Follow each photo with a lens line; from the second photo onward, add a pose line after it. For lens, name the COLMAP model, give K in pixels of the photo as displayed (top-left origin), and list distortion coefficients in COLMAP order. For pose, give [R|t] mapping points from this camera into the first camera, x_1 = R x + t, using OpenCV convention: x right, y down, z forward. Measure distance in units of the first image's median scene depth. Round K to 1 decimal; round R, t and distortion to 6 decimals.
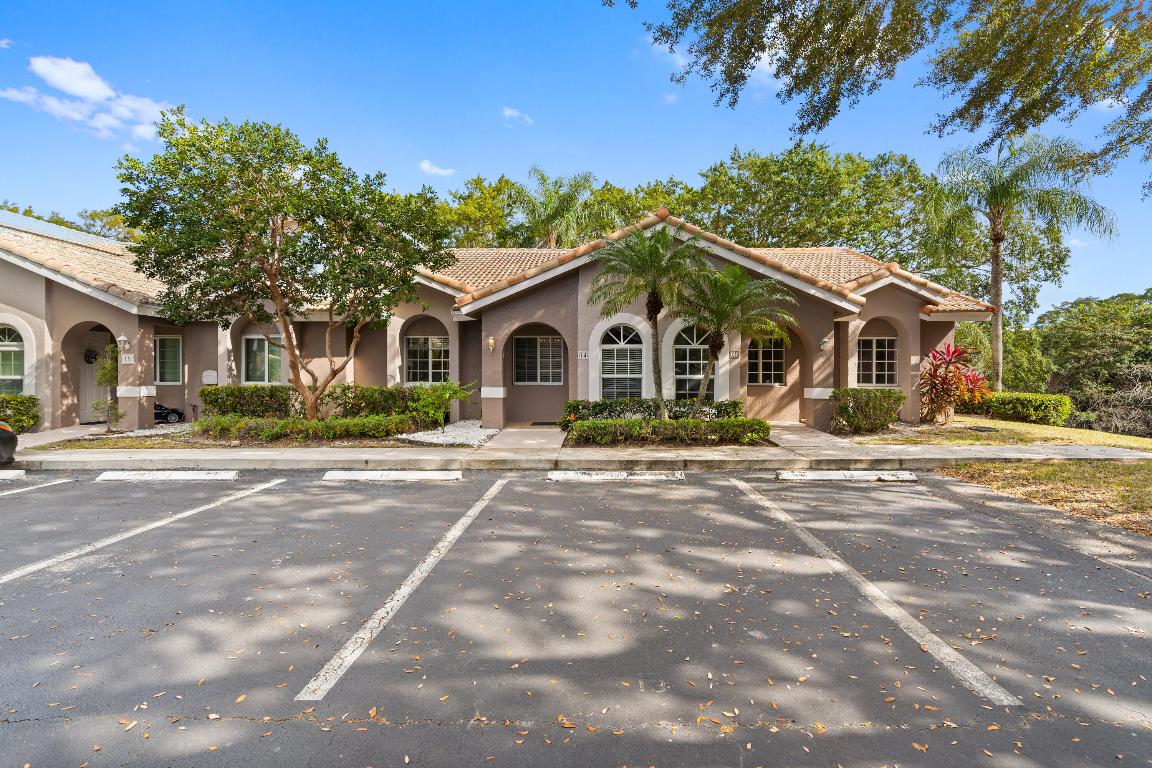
lens RADIAL K [[526.5, 0, 581.0], [0, 526.5, 379.6], [0, 0, 1]] dist [-0.007088, 0.001315]
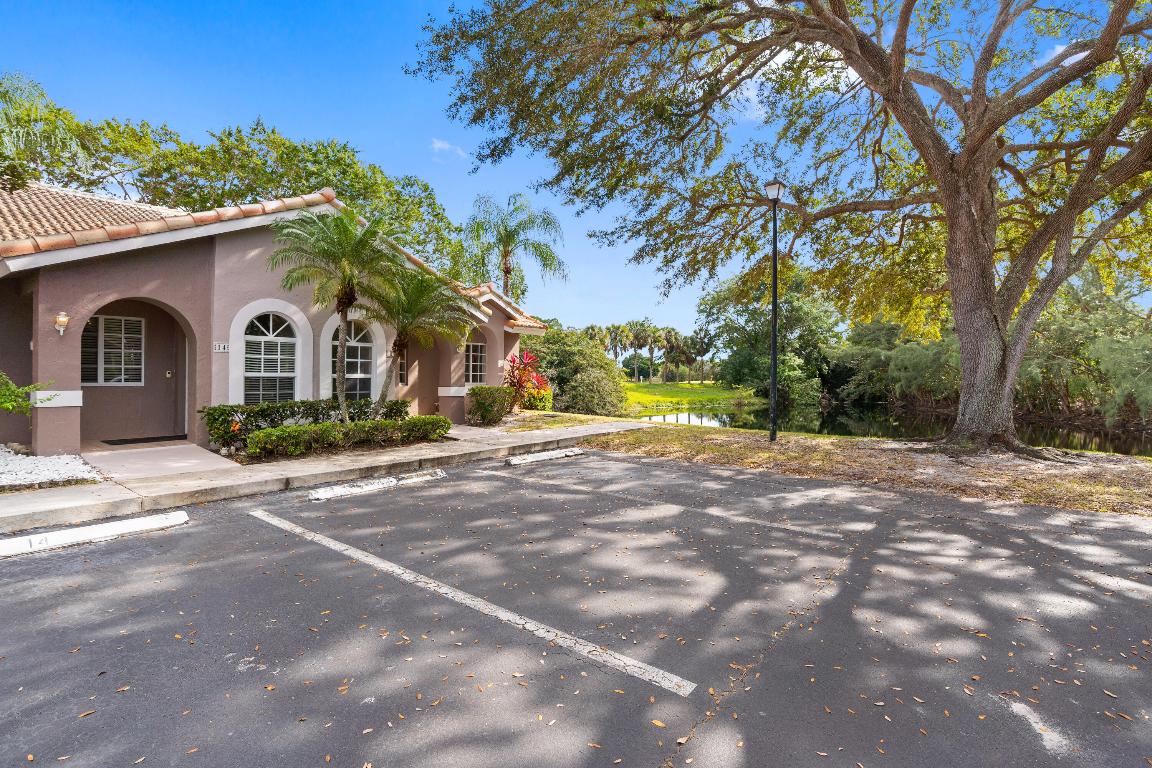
lens RADIAL K [[526.5, 0, 582.0], [0, 526.5, 379.0], [0, 0, 1]] dist [-0.007088, 0.001315]
pose [[0.620645, 0.000882, 0.784091, -0.287991], [-0.000120, 0.999999, -0.001030, 0.001157], [-0.784091, 0.000546, 0.620645, 0.105902]]
